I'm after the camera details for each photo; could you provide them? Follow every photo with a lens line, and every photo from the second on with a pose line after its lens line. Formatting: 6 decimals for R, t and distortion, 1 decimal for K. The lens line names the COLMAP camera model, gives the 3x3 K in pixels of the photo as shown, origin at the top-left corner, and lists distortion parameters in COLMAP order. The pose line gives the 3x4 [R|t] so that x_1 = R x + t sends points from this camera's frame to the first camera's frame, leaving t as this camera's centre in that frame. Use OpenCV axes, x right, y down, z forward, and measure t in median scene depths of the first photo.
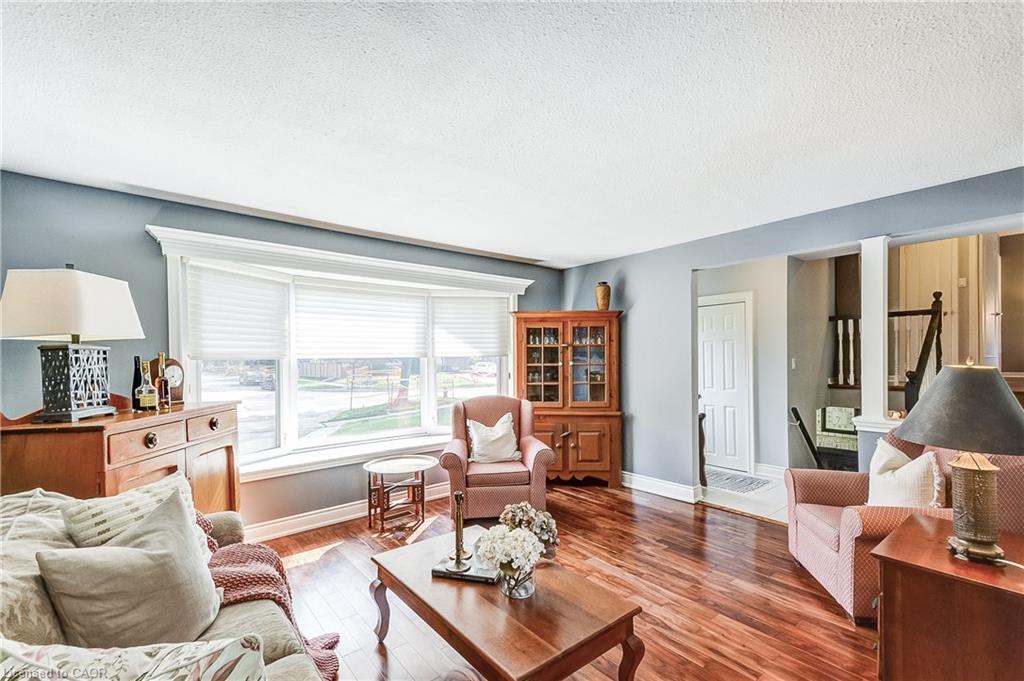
lens RADIAL K [[444.1, 0, 526.9], [0, 444.1, 364.5], [0, 0, 1]] dist [0.045404, -0.017727]
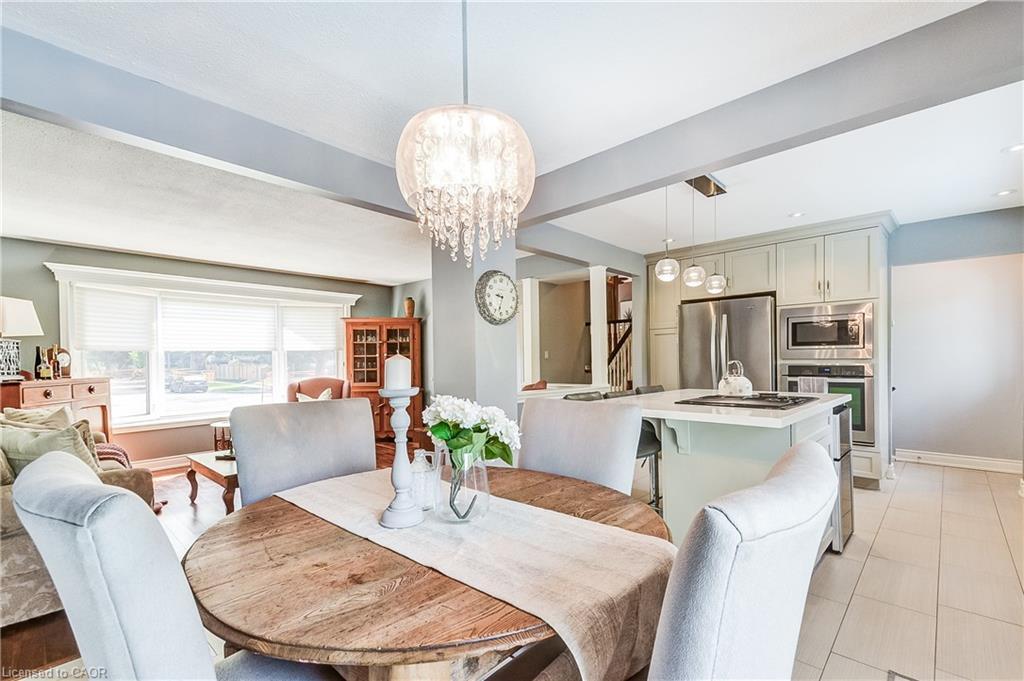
lens RADIAL K [[444.1, 0, 526.9], [0, 444.1, 364.5], [0, 0, 1]] dist [0.045404, -0.017727]
pose [[0.992315, -0.006714, 0.123556, 0.448506], [0.007195, 0.999968, -0.003445, 0.043490], [-0.123529, 0.004307, 0.992332, -0.556368]]
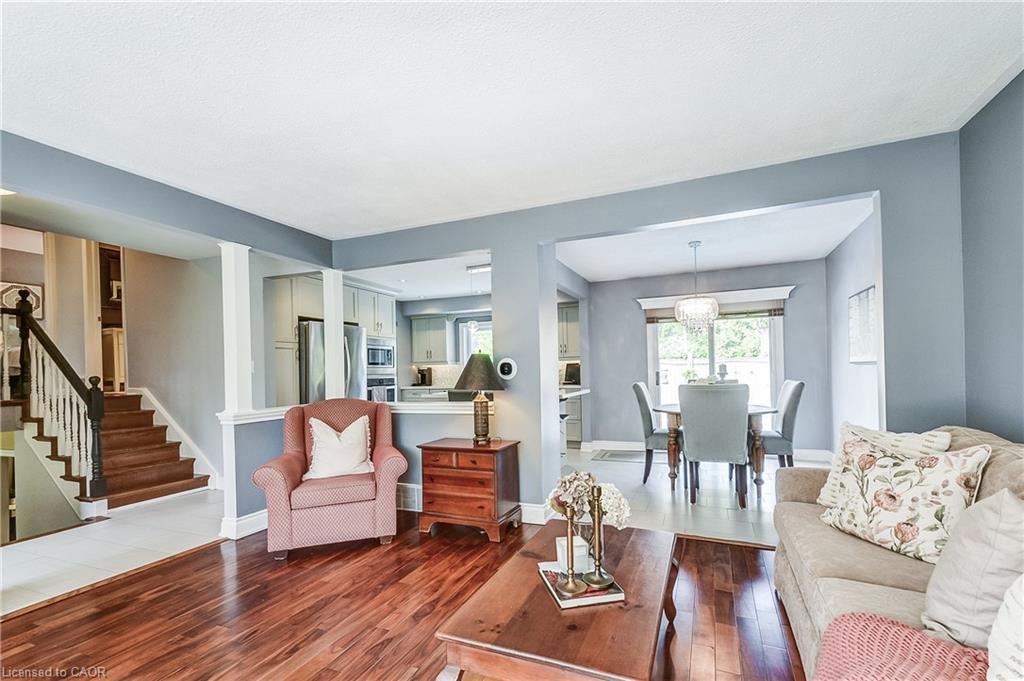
lens RADIAL K [[453.7, 0, 524.8], [0, 453.7, 369.9], [0, 0, 1]] dist [0.000580, -0.000011]
pose [[-0.462299, 0.016281, 0.886574, -0.424731], [0.033564, 0.999436, -0.000852, 0.034730], [-0.886088, 0.029363, -0.462585, 0.758937]]
